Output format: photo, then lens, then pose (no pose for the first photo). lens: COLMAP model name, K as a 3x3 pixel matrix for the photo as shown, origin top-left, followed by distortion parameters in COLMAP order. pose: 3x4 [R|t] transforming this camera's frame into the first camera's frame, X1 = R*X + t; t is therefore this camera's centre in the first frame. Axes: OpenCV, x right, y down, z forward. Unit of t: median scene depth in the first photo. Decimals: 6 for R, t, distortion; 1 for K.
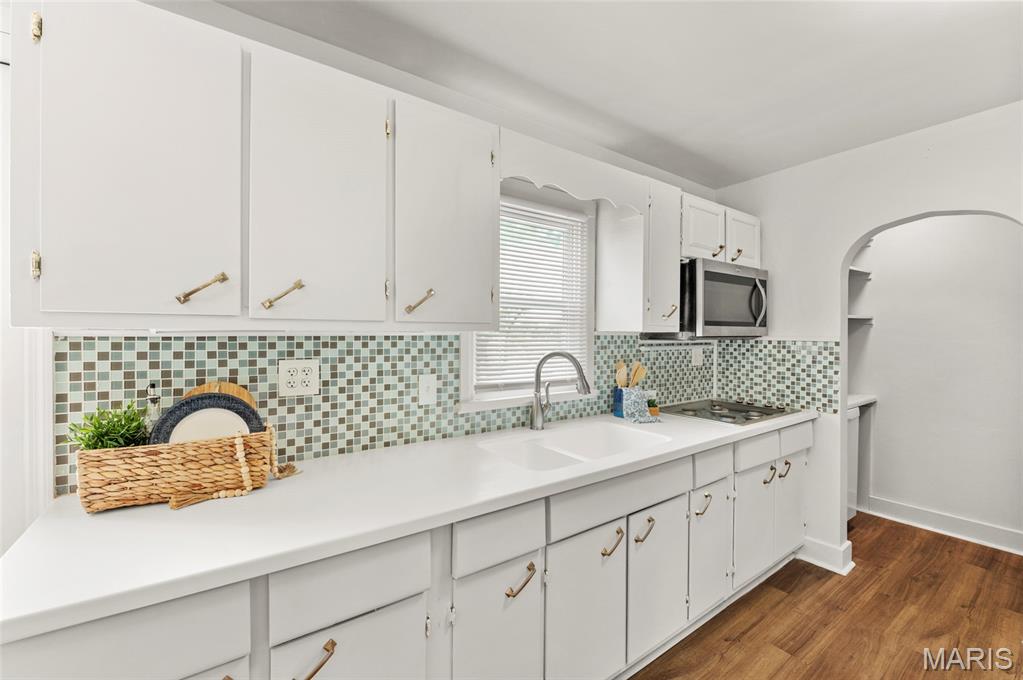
lens RADIAL K [[424.5, 0, 510.5], [0, 424.5, 334.3], [0, 0, 1]] dist [-0.007027, -0.000097]
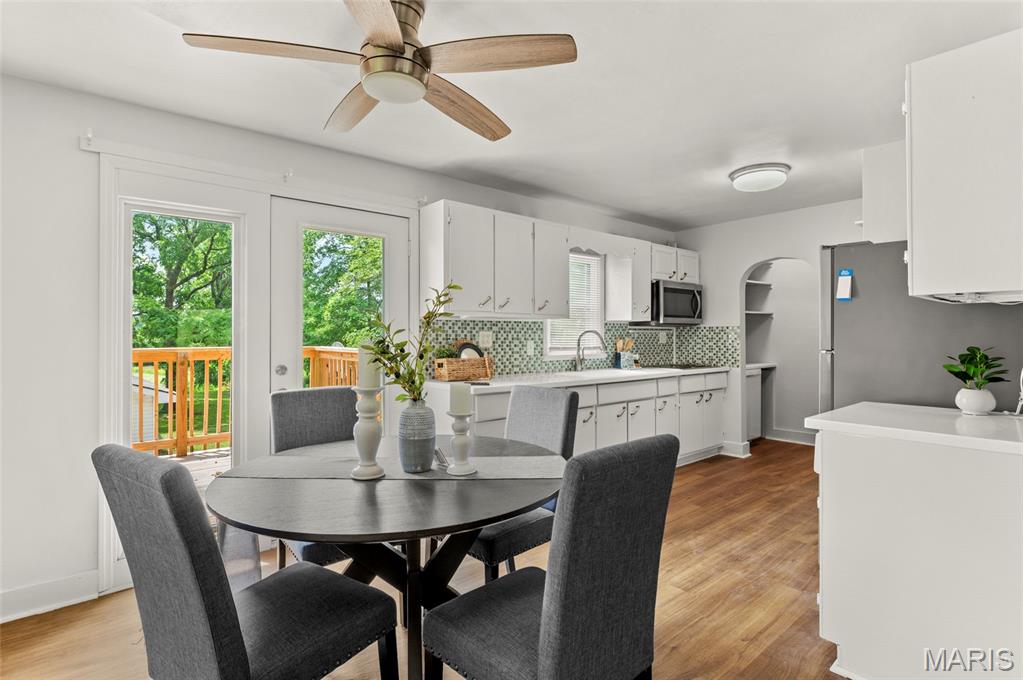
lens RADIAL K [[507.7, 0, 511.6], [0, 507.7, 334.2], [0, 0, 1]] dist [-0.001752, 0.000385]
pose [[0.995449, -0.005348, 0.095144, -0.442890], [0.005642, 0.999980, -0.002819, 0.060486], [-0.095127, 0.003343, 0.995460, -1.216824]]
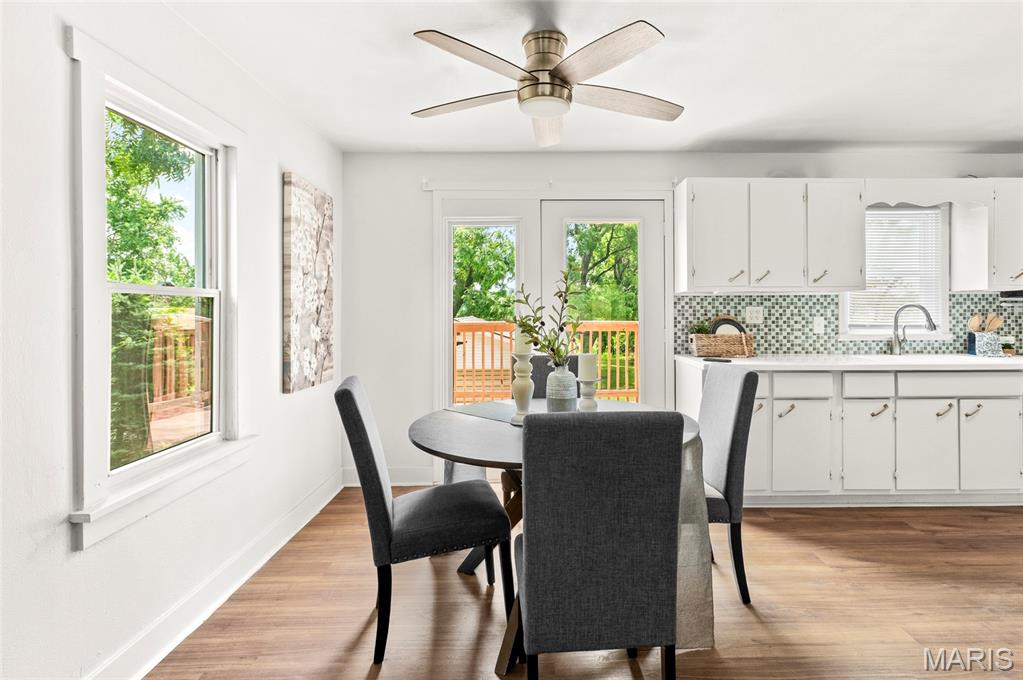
lens RADIAL K [[504.0, 0, 547.3], [0, 504.0, 311.0], [0, 0, 1]] dist [0.005696, -0.000929]
pose [[0.830933, -0.008313, -0.556310, 0.032546], [0.006746, 0.999965, -0.004867, 0.062902], [0.556332, 0.000291, 0.830960, -1.203212]]
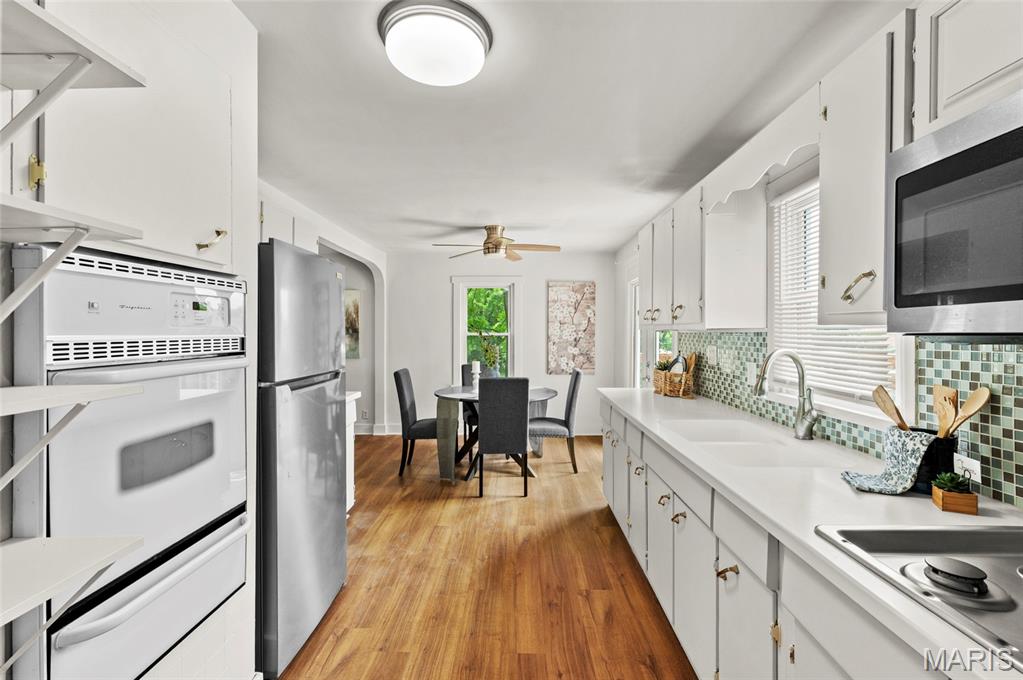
lens RADIAL K [[451.2, 0, 513.4], [0, 451.2, 336.2], [0, 0, 1]] dist [0.013136, -0.000069]
pose [[-0.594824, 0.002402, -0.803852, 1.155651], [-0.005406, 0.999961, 0.006988, 0.007797], [0.803837, 0.008502, -0.594788, 1.057722]]
